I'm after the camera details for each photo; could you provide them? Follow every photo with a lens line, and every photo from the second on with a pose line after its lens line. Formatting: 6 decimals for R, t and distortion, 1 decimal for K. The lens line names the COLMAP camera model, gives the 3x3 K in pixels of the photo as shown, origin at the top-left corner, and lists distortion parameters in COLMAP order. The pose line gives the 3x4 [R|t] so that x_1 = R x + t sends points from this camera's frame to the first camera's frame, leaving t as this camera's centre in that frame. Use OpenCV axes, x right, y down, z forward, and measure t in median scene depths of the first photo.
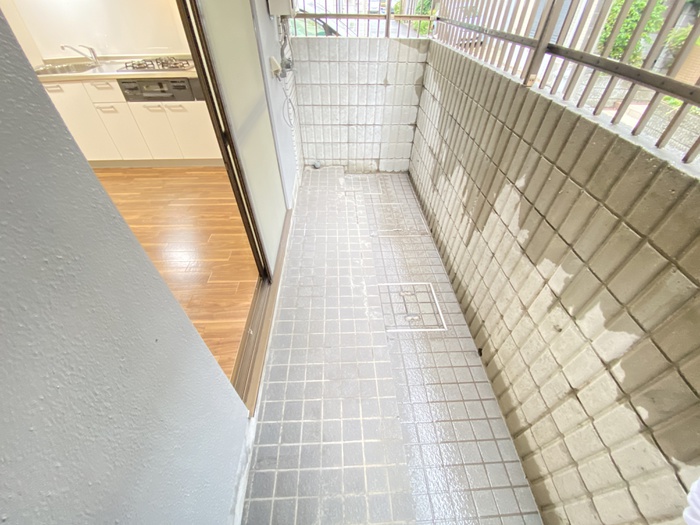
lens RADIAL K [[288.9, 0, 347.8], [0, 288.9, 273.8], [0, 0, 1]] dist [-0.016005, -0.000094]
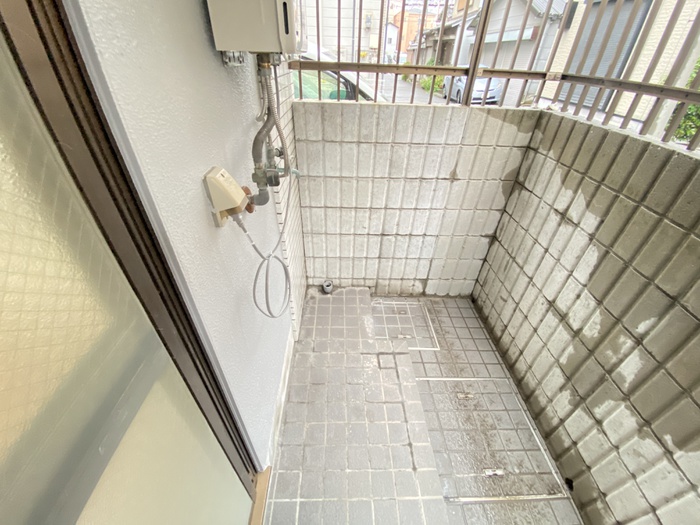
lens RADIAL K [[286.8, 0, 345.9], [0, 286.8, 261.7], [0, 0, 1]] dist [0.001002, -0.000033]
pose [[0.999546, 0.027621, -0.012018, -0.078924], [-0.029178, 0.986929, -0.158490, -0.434292], [0.007483, 0.158768, 0.987288, 0.494780]]
